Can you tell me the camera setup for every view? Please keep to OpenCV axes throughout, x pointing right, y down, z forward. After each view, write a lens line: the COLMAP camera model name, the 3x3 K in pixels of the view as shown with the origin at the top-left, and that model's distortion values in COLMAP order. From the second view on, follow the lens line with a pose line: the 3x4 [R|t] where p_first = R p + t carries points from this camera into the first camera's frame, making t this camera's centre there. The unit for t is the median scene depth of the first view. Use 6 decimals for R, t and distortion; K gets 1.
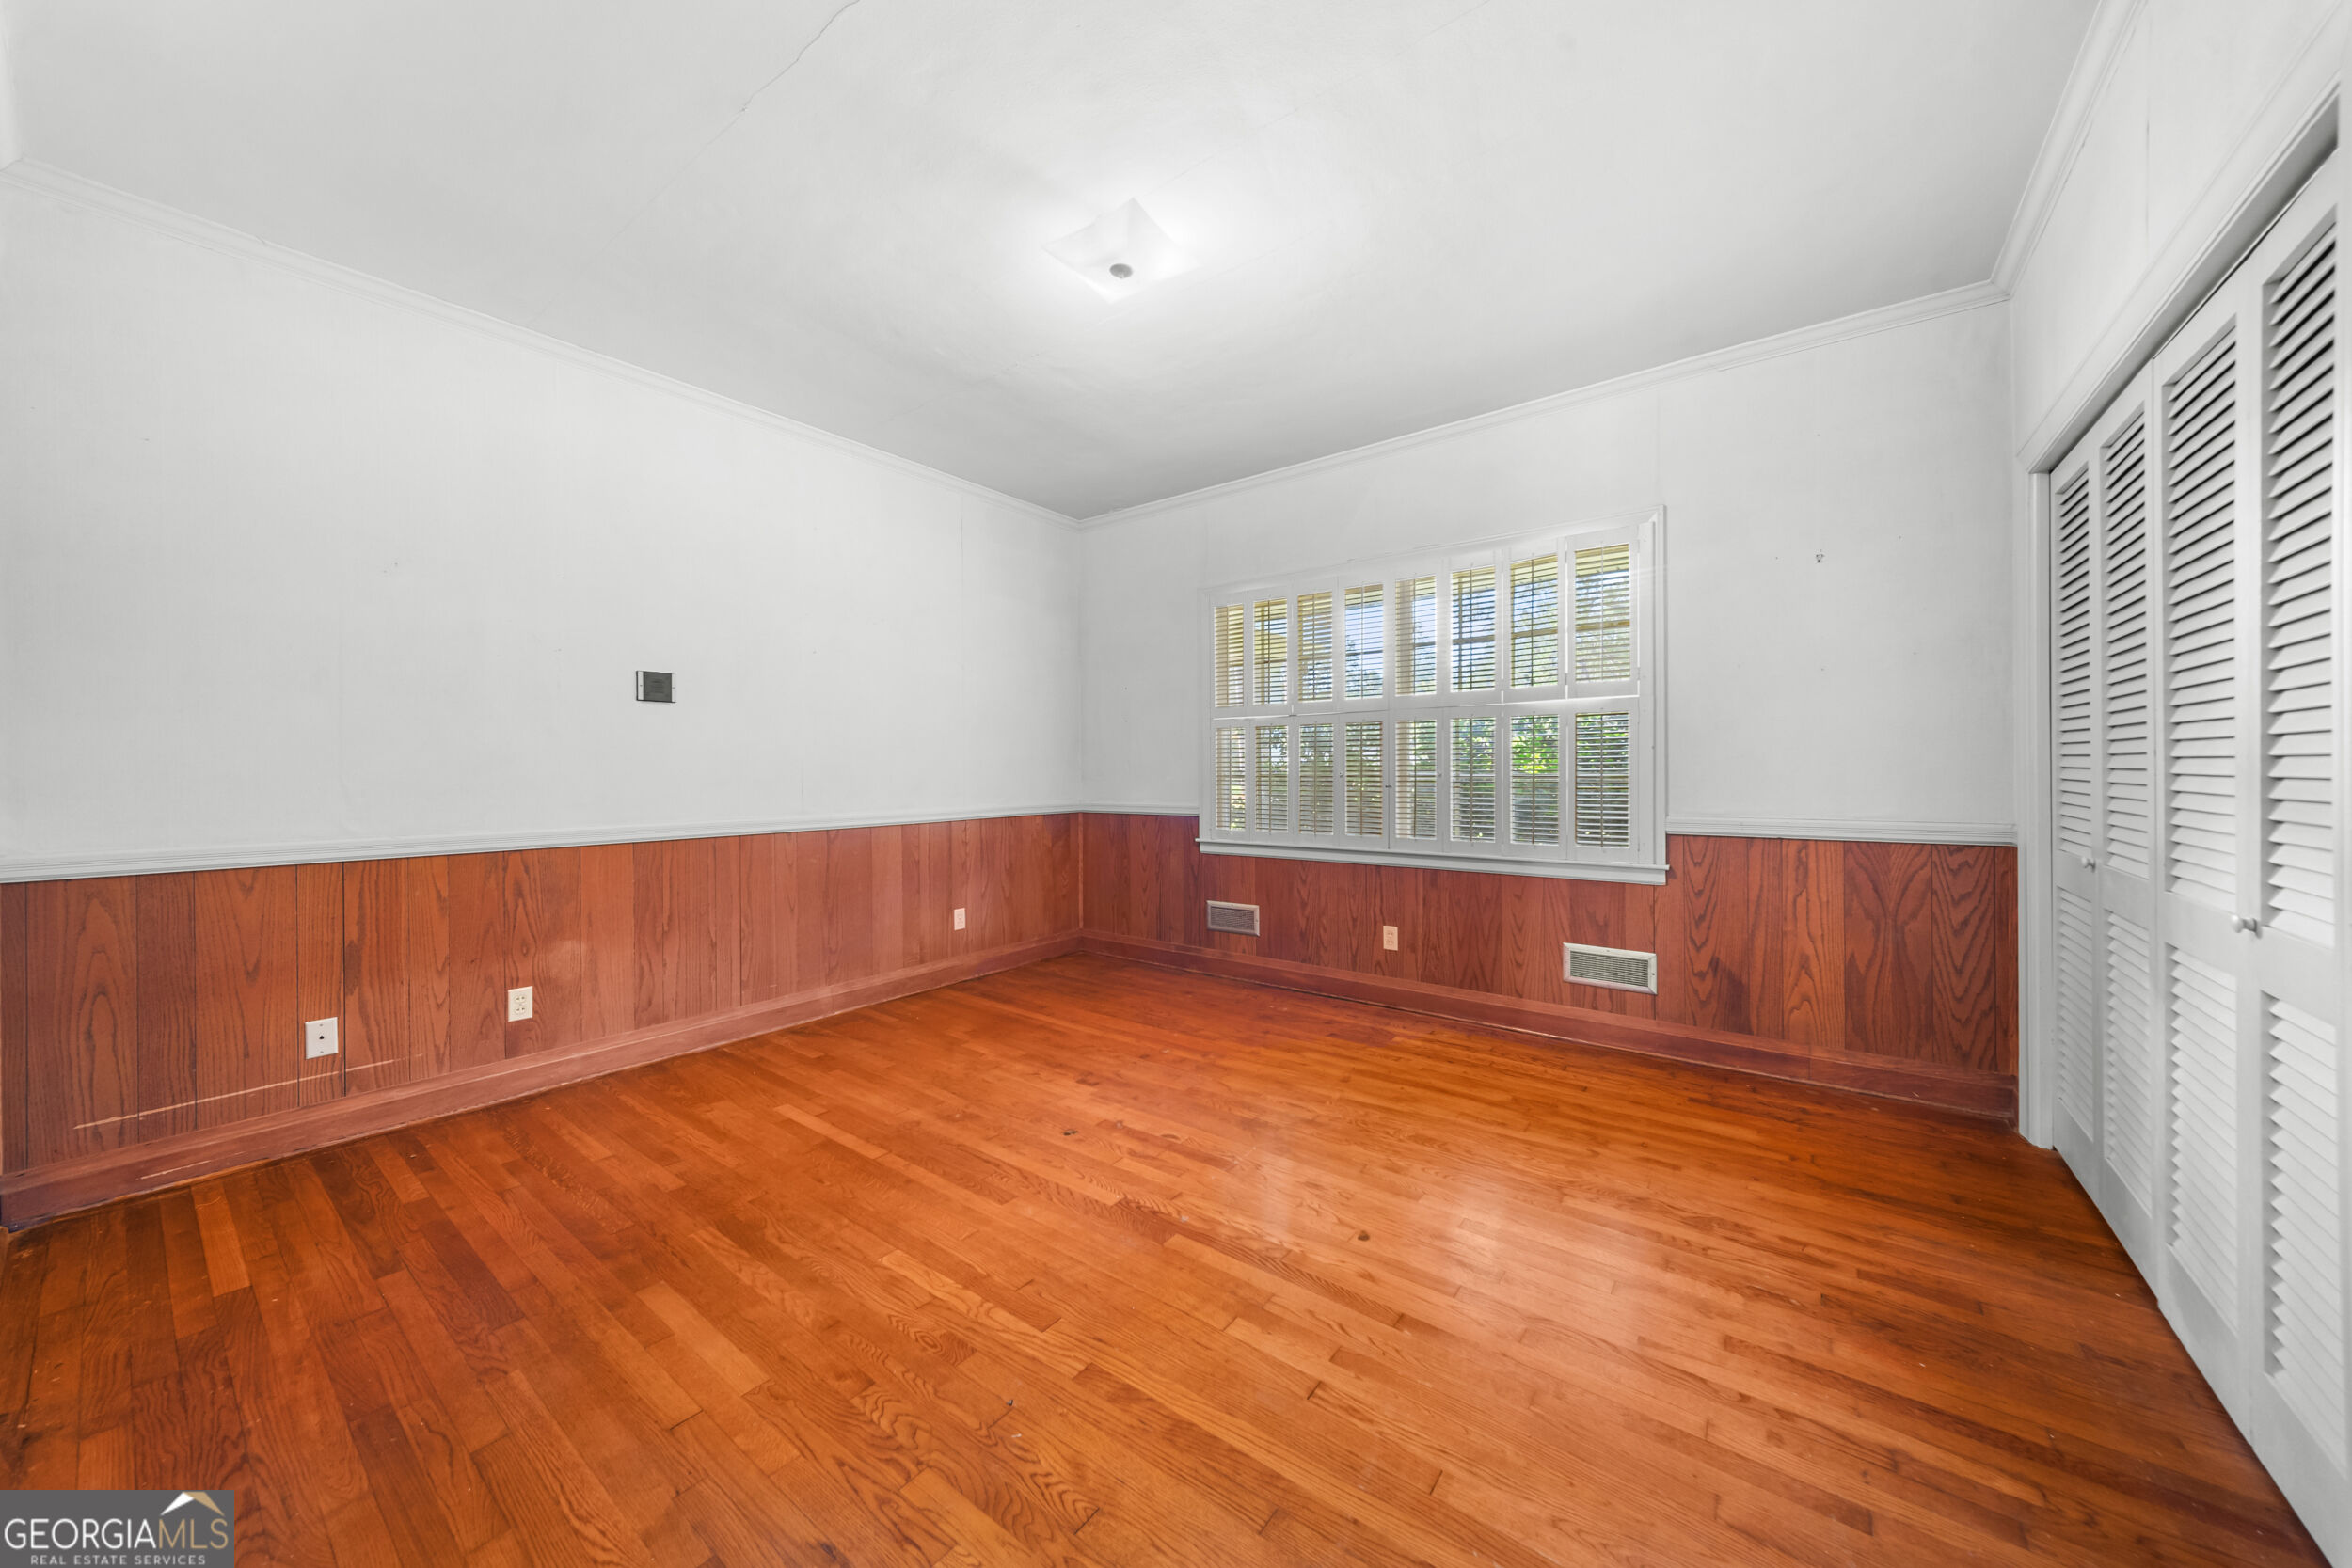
lens RADIAL K [[817.6, 0, 1180.1], [0, 817.6, 775.9], [0, 0, 1]] dist [0.009340, -0.001804]
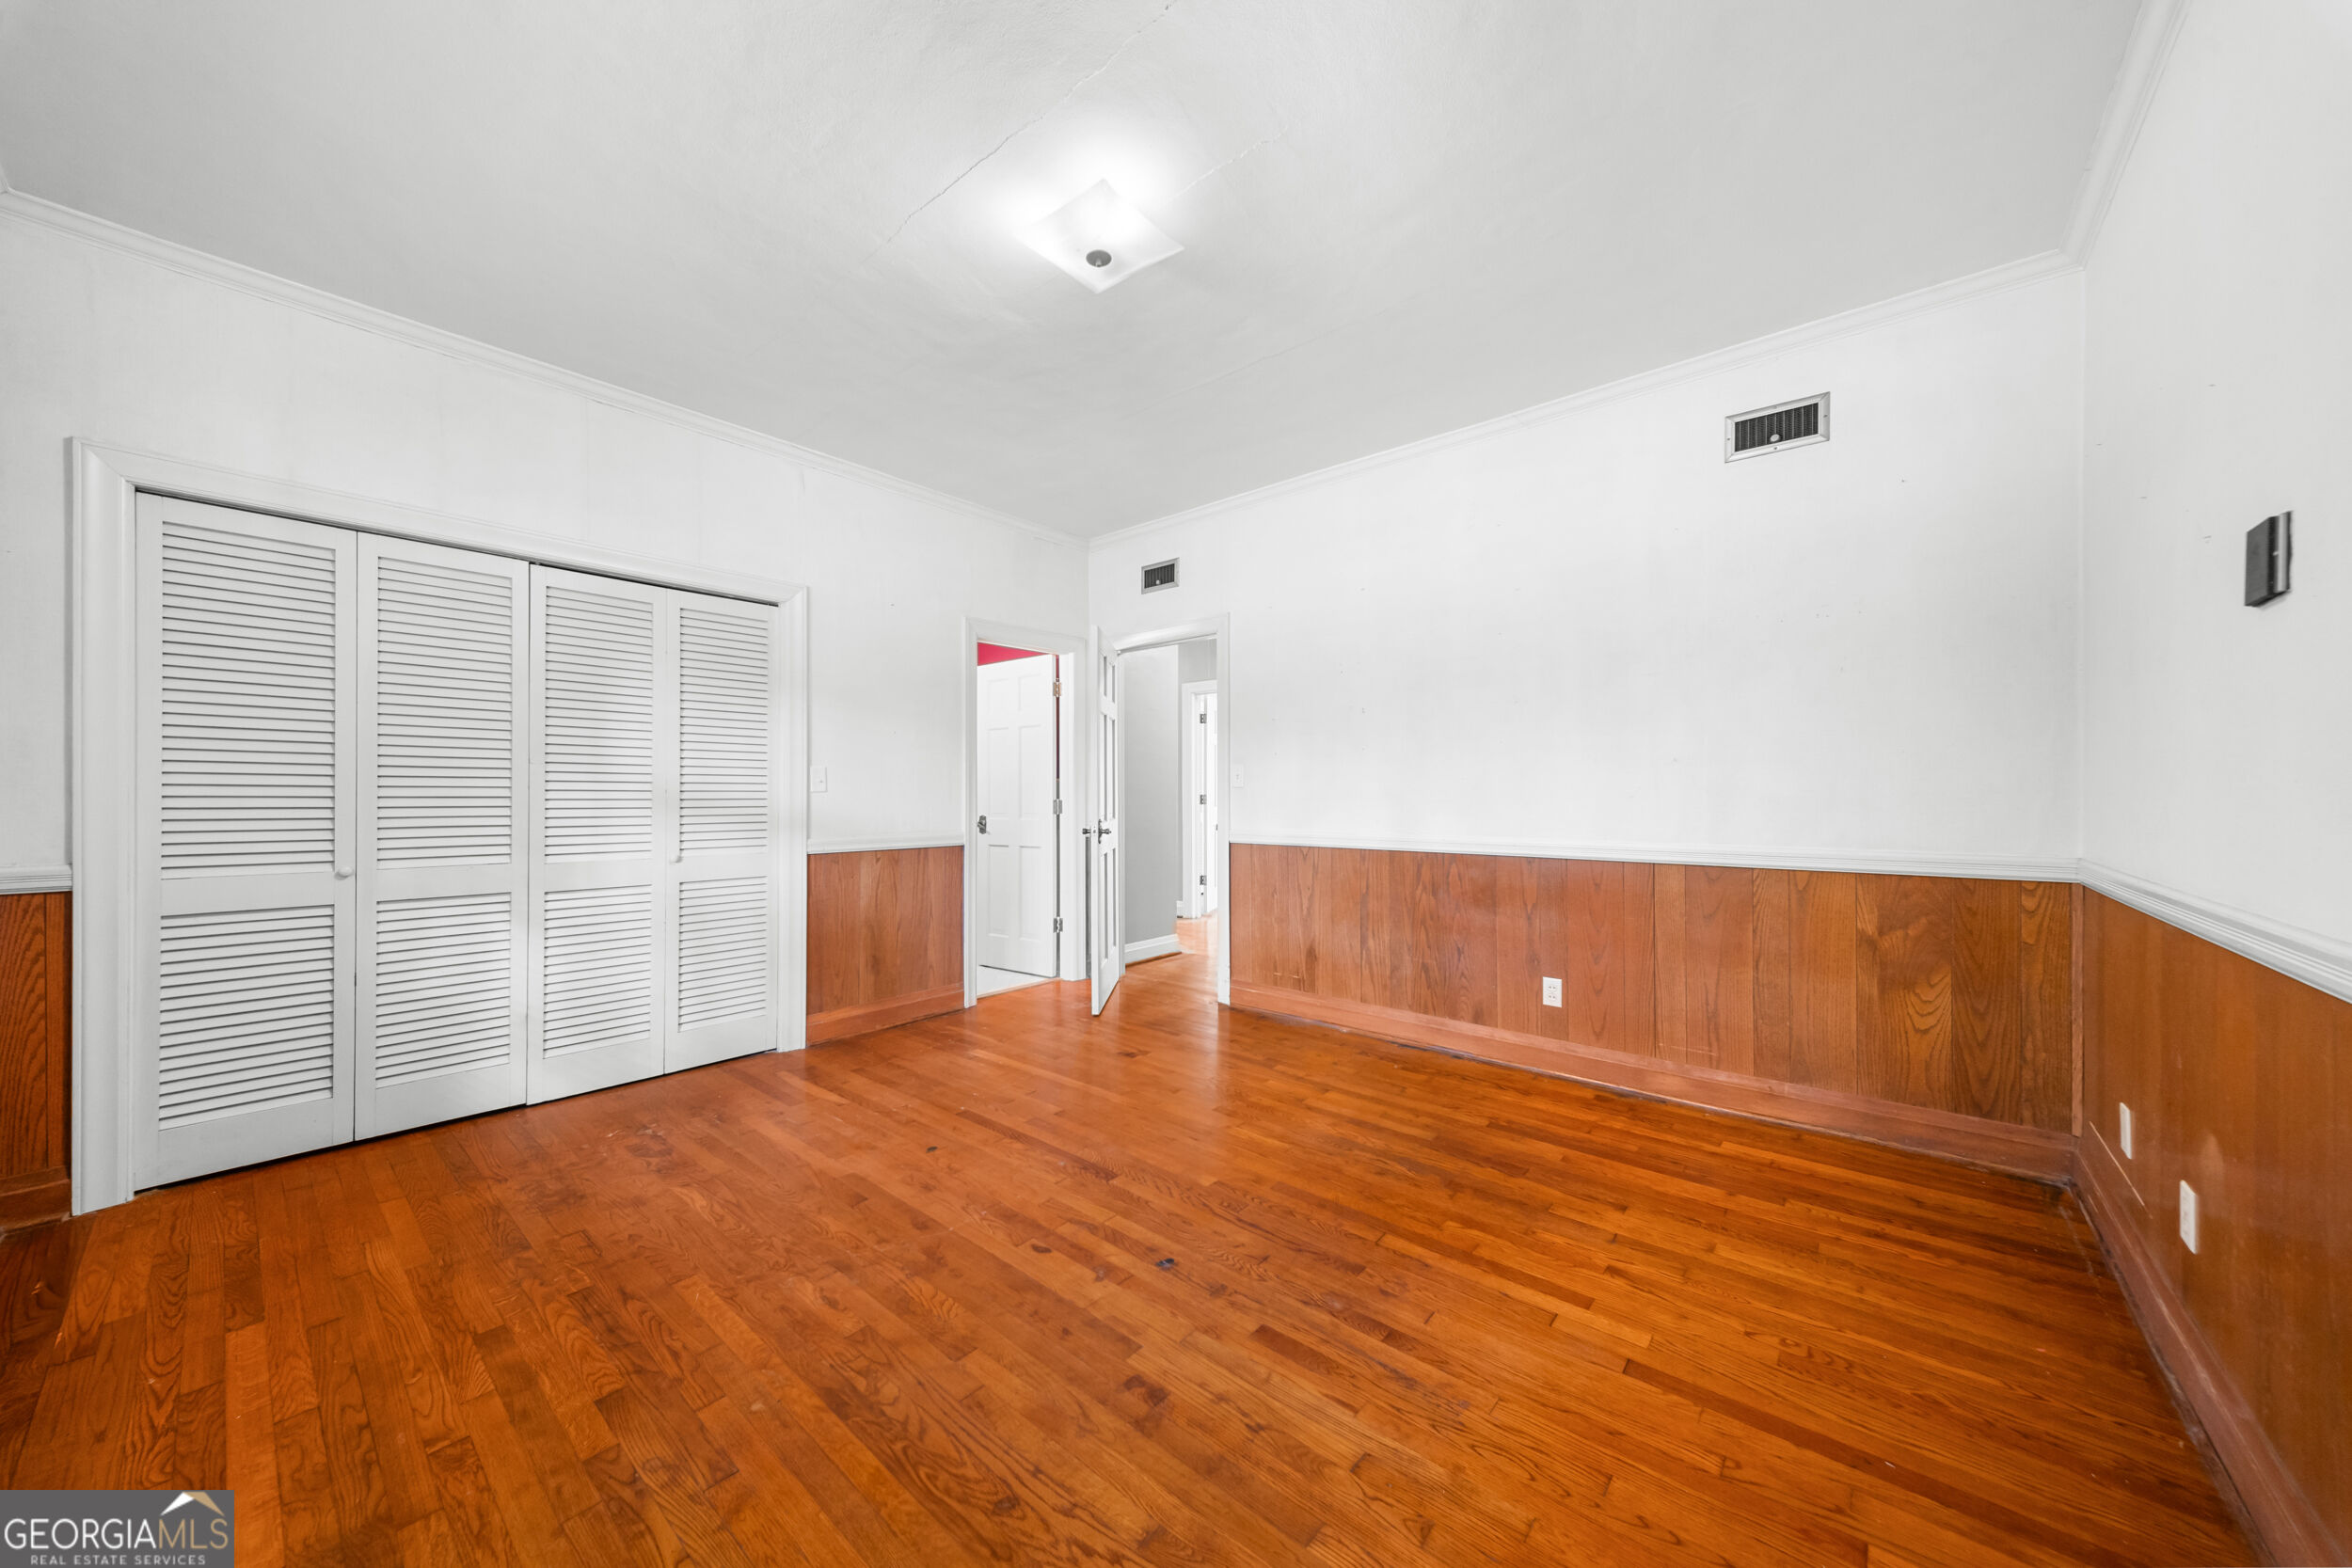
lens RADIAL K [[817.6, 0, 1172.4], [0, 817.6, 792.9], [0, 0, 1]] dist [0.009340, -0.001804]
pose [[-0.998221, 0.010435, 0.058707, -0.201104], [0.010522, 0.999944, 0.001179, -0.007390], [-0.058691, 0.001795, -0.998275, 1.868454]]
